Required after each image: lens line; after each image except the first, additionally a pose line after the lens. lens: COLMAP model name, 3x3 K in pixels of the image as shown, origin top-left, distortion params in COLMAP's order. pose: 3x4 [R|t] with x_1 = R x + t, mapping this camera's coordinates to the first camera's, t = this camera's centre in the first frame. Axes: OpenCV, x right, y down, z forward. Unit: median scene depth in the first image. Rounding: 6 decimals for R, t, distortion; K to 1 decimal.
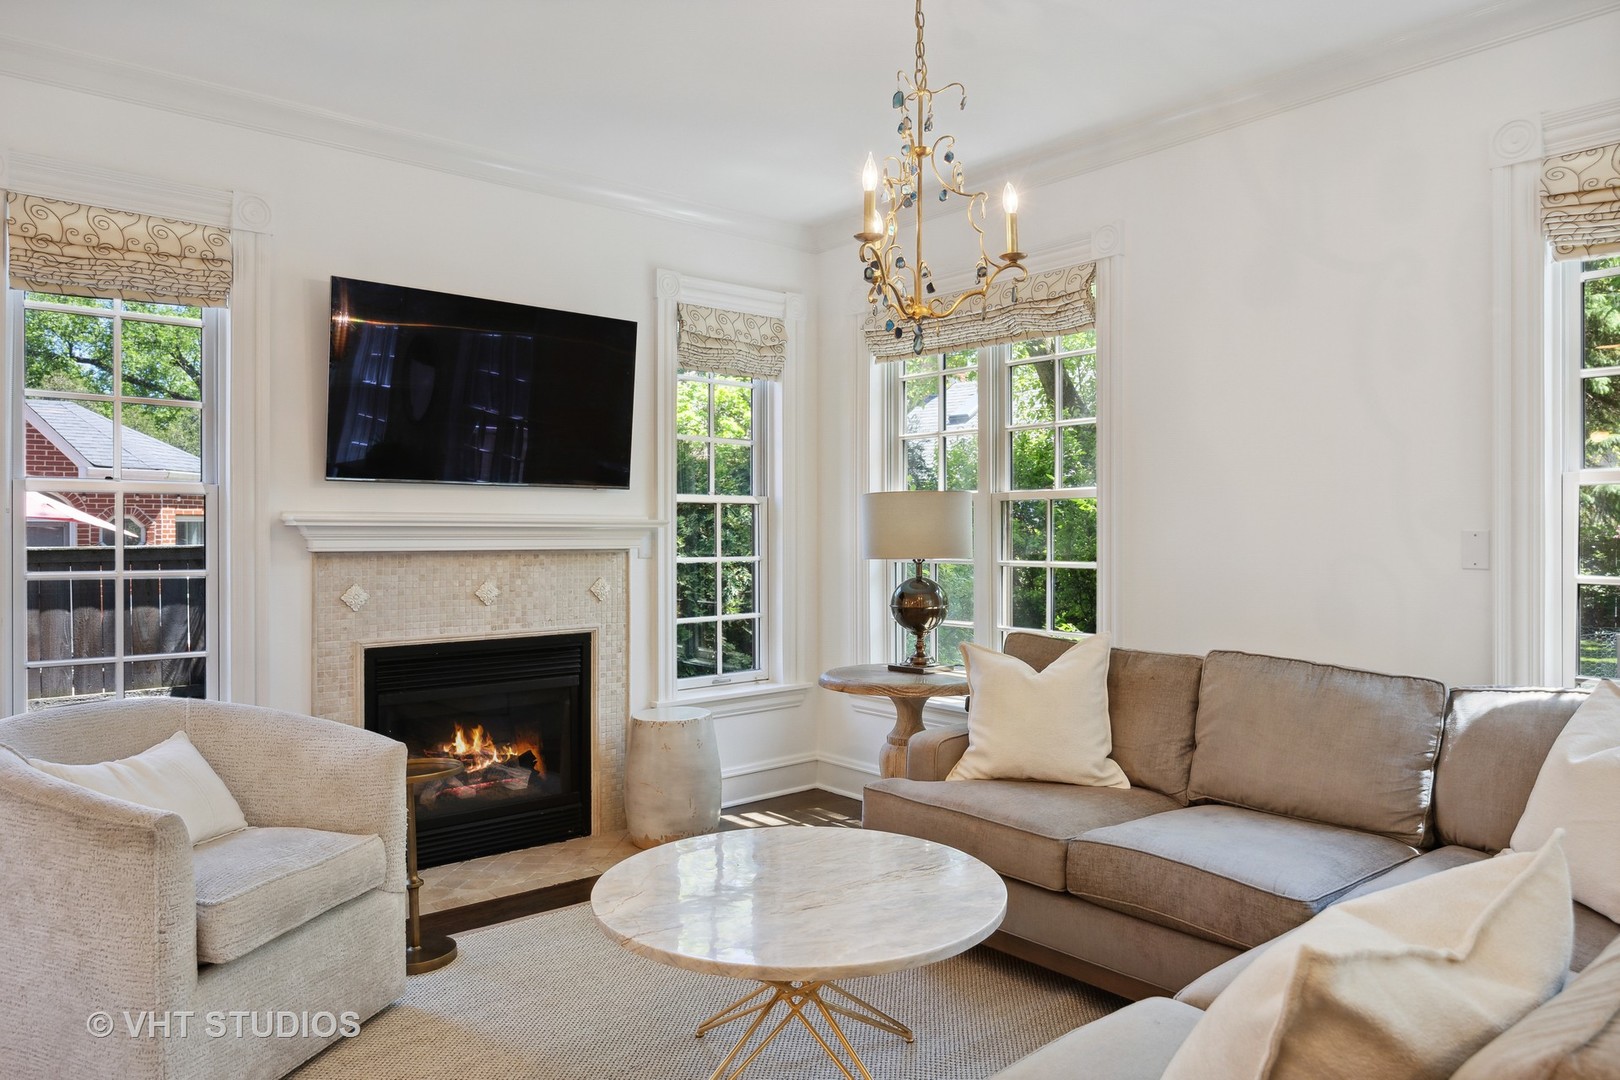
lens RADIAL K [[1055.2, 0, 801.8], [0, 1055.2, 529.5], [0, 0, 1]] dist [-0.008431, 0.008195]
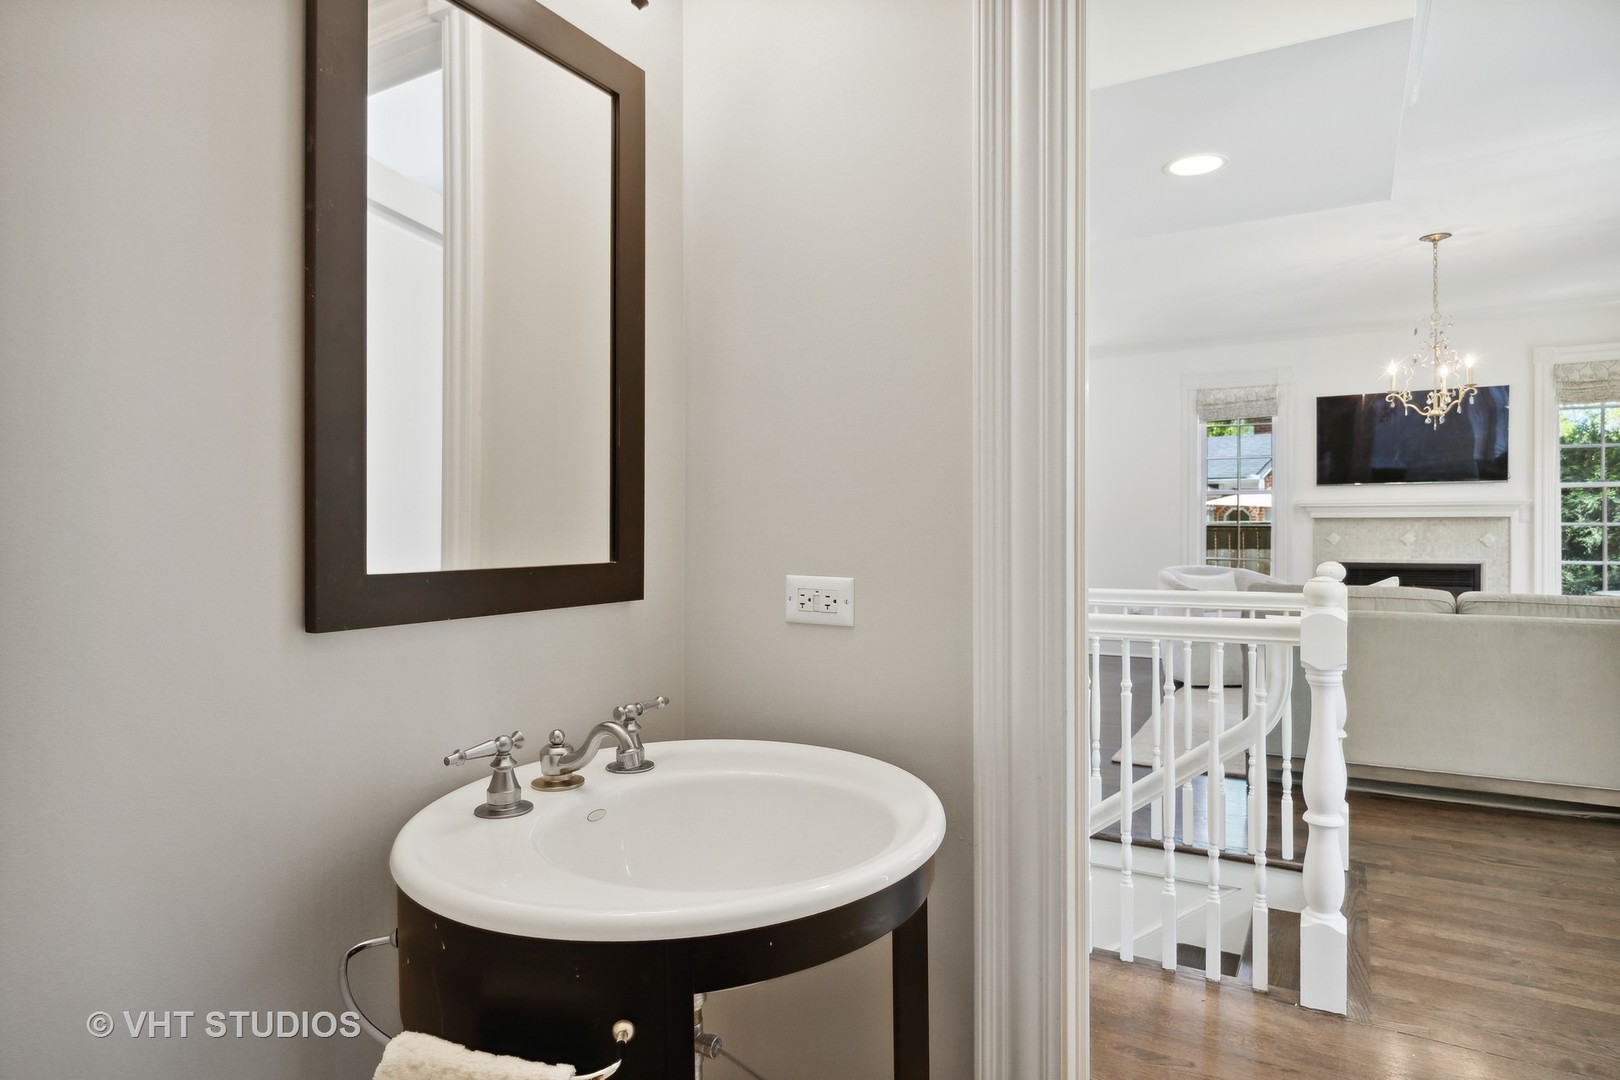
lens RADIAL K [[924.3, 0, 807.7], [0, 924.3, 534.3], [0, 0, 1]] dist [-0.001605, 0.002637]
pose [[0.313370, 0.008342, -0.949594, 0.996419], [0.003849, 0.999942, 0.010055, 0.029782], [0.949623, -0.006806, 0.313320, -0.606315]]
